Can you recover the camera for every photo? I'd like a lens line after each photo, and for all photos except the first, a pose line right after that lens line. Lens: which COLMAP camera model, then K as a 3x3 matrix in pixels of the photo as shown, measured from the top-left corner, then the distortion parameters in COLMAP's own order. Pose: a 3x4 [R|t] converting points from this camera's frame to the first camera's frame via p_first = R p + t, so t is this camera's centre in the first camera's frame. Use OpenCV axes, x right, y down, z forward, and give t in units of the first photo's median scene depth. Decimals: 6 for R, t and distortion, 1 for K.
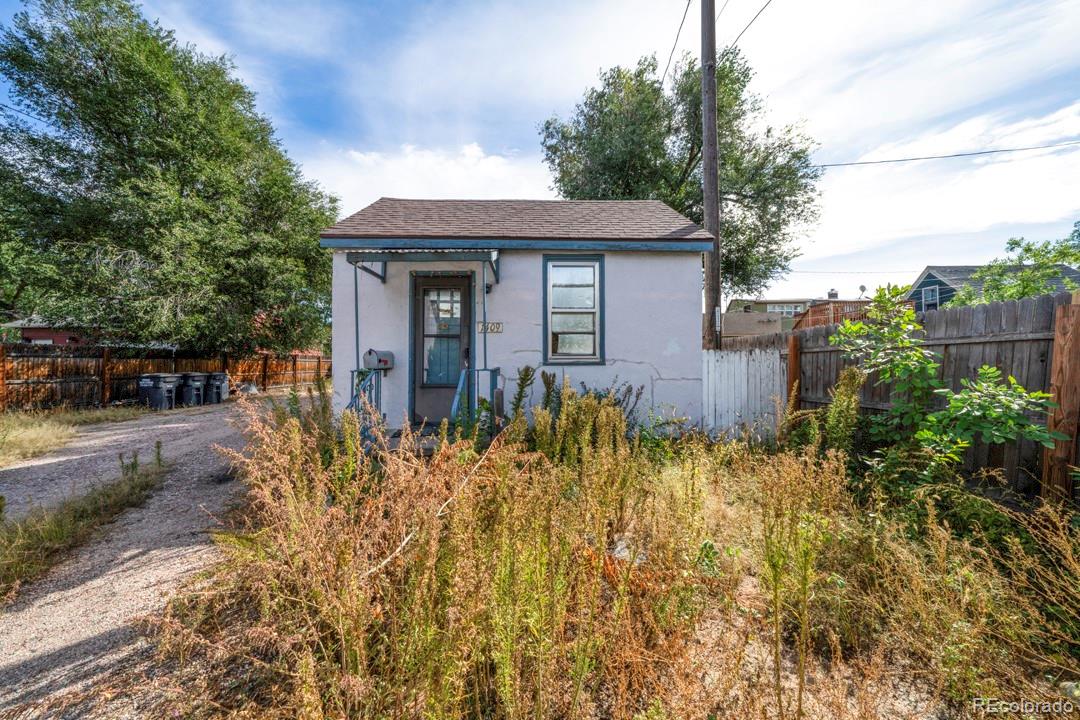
lens RADIAL K [[371.6, 0, 536.9], [0, 371.6, 362.5], [0, 0, 1]] dist [-0.005836, -0.000103]
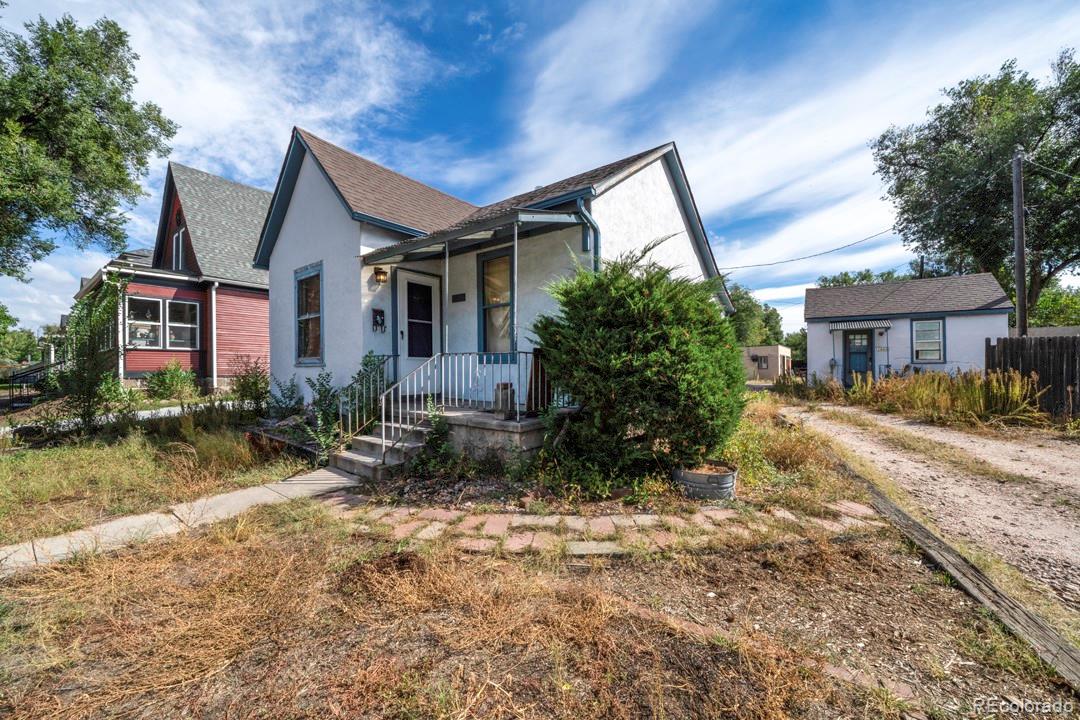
lens RADIAL K [[382.1, 0, 537.7], [0, 382.1, 368.6], [0, 0, 1]] dist [-0.006774, -0.000091]
pose [[0.785468, -0.004268, -0.618887, -0.366985], [0.022998, 0.999487, 0.022294, -0.073036], [0.618475, -0.031745, 0.785163, -2.507552]]
